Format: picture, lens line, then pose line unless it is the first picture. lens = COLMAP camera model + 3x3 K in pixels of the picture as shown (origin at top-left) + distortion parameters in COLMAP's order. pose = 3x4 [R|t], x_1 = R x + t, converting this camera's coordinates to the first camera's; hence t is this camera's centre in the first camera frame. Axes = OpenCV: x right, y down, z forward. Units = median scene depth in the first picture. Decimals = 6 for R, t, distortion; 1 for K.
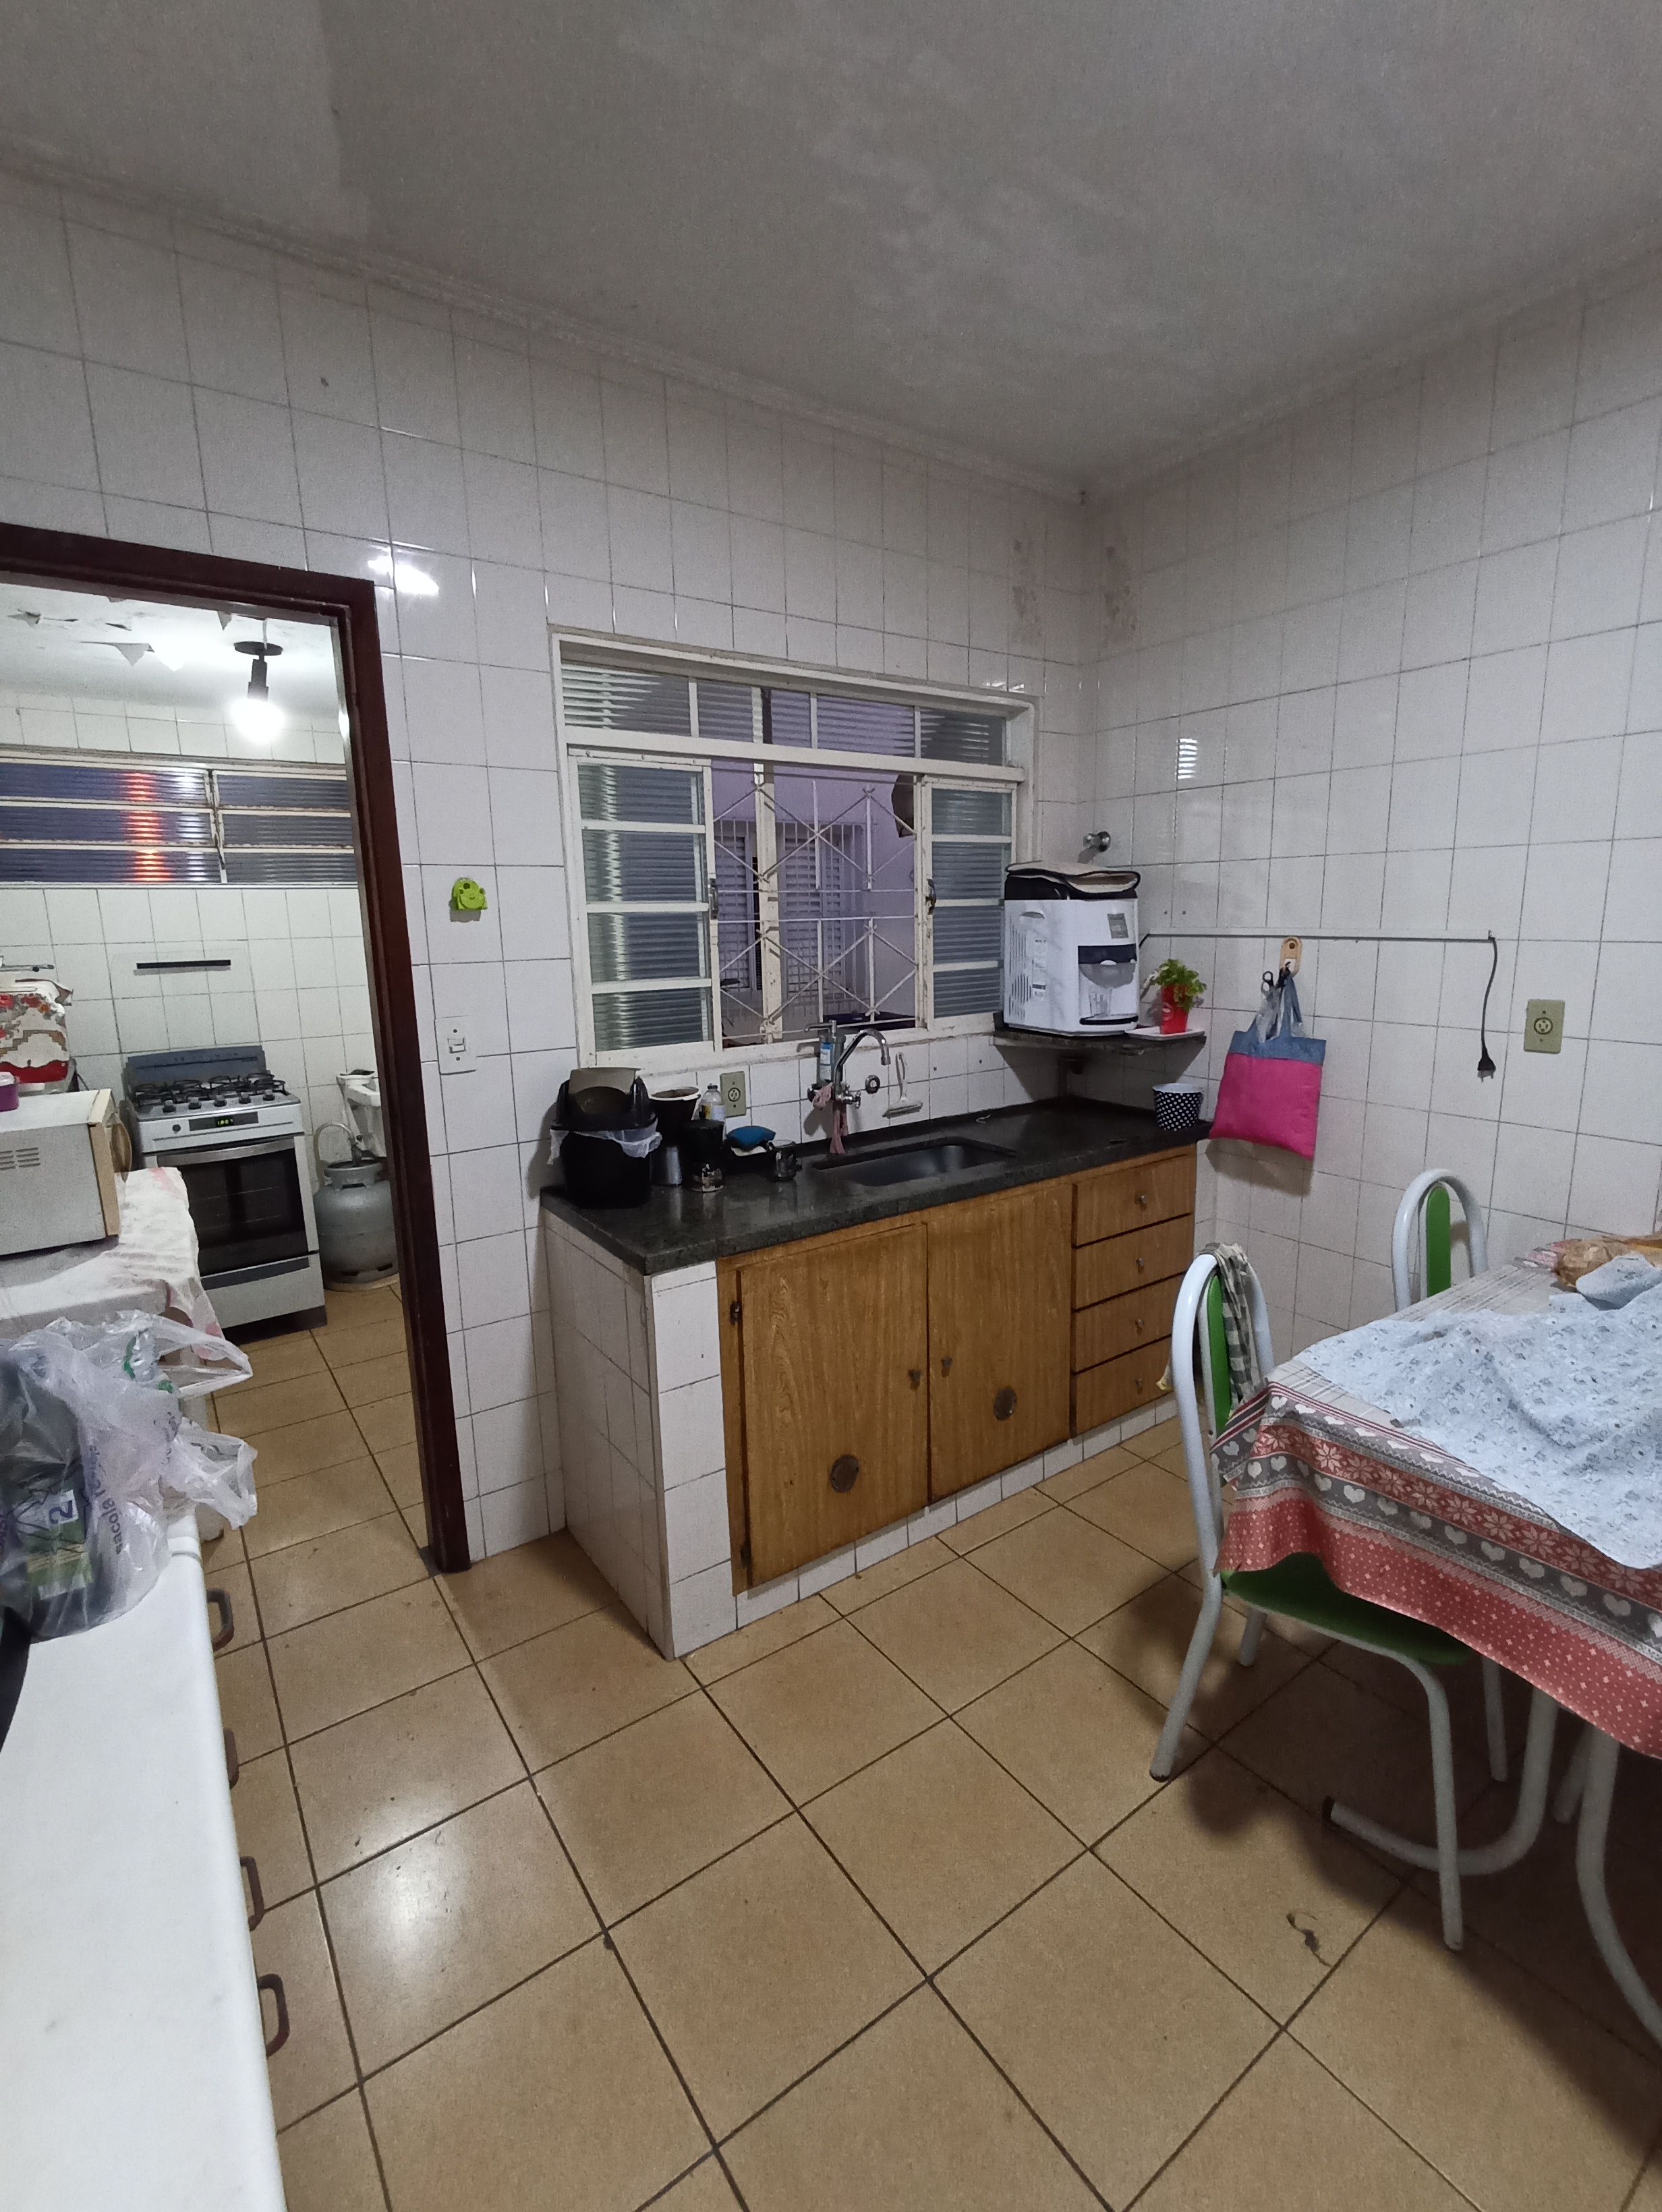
lens RADIAL K [[1018.3, 0, 847.2], [0, 1018.3, 1102.0], [0, 0, 1]] dist [-0.001623, -0.000331]
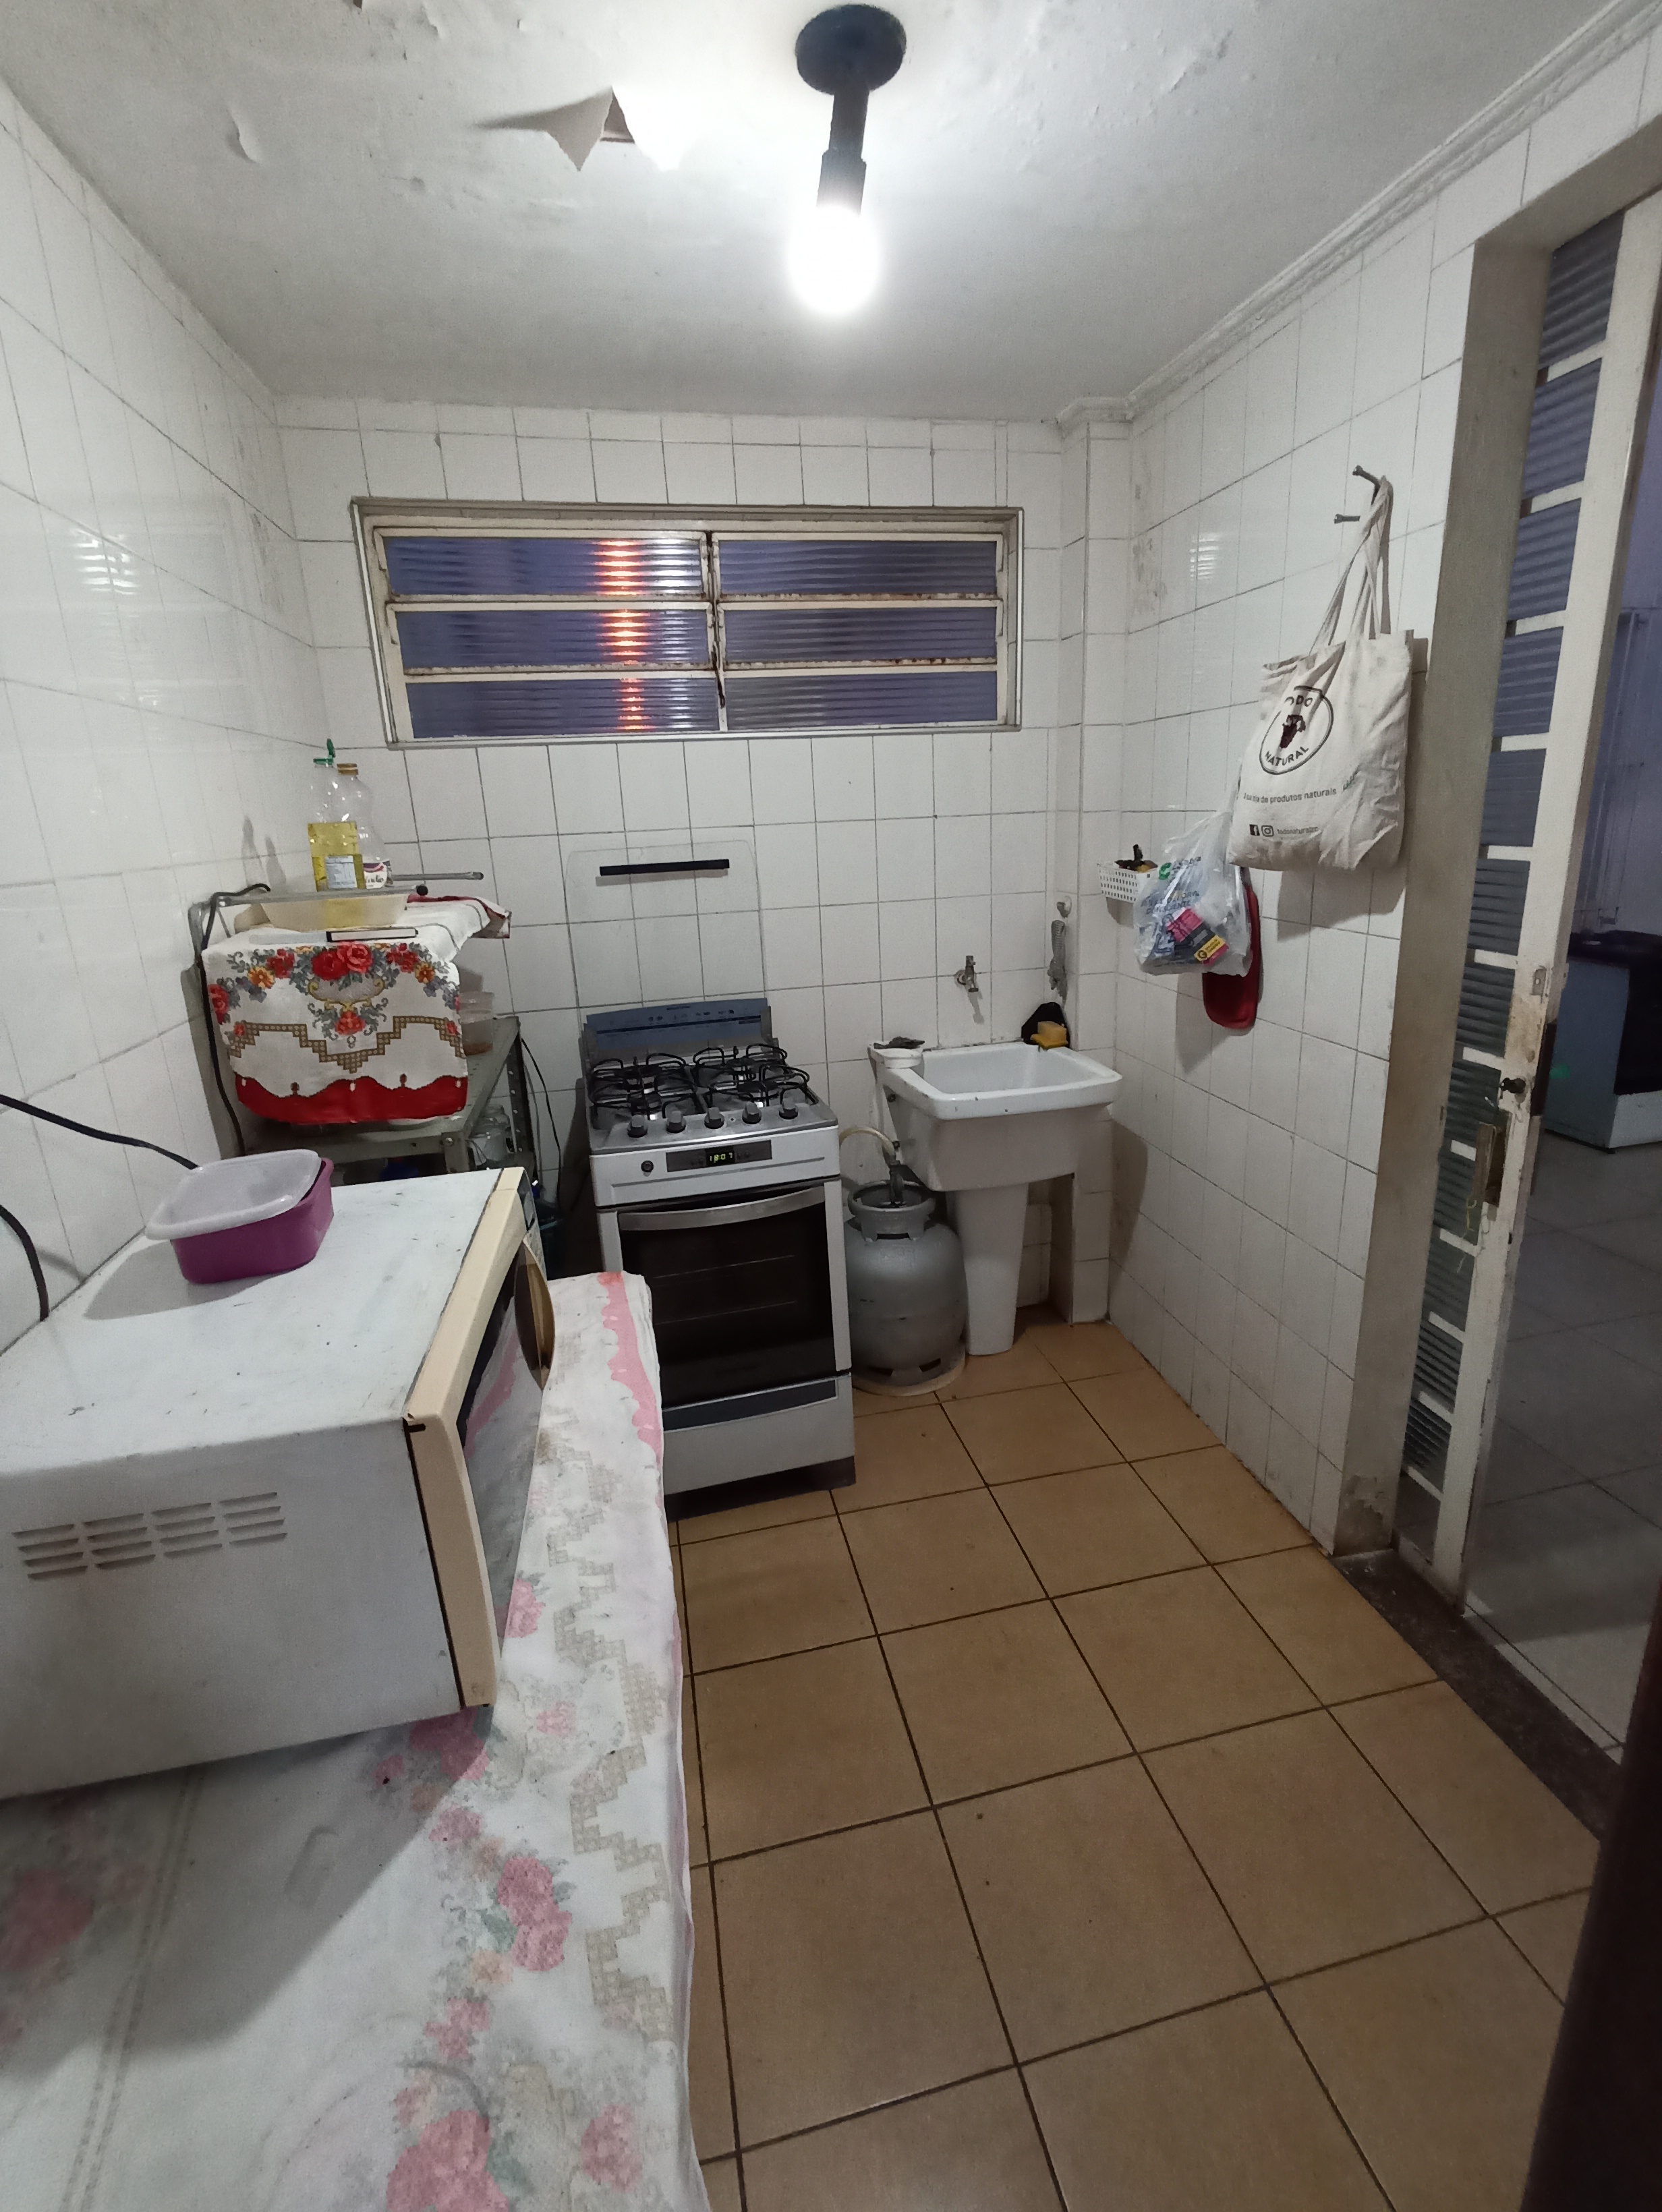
lens RADIAL K [[1018.3, 0, 847.2], [0, 1018.3, 1102.0], [0, 0, 1]] dist [-0.001623, -0.000331]
pose [[0.921560, 0.087962, -0.378141, -0.313767], [-0.044100, 0.991408, 0.123144, -0.078103], [0.385724, -0.096809, 0.917521, 0.478171]]
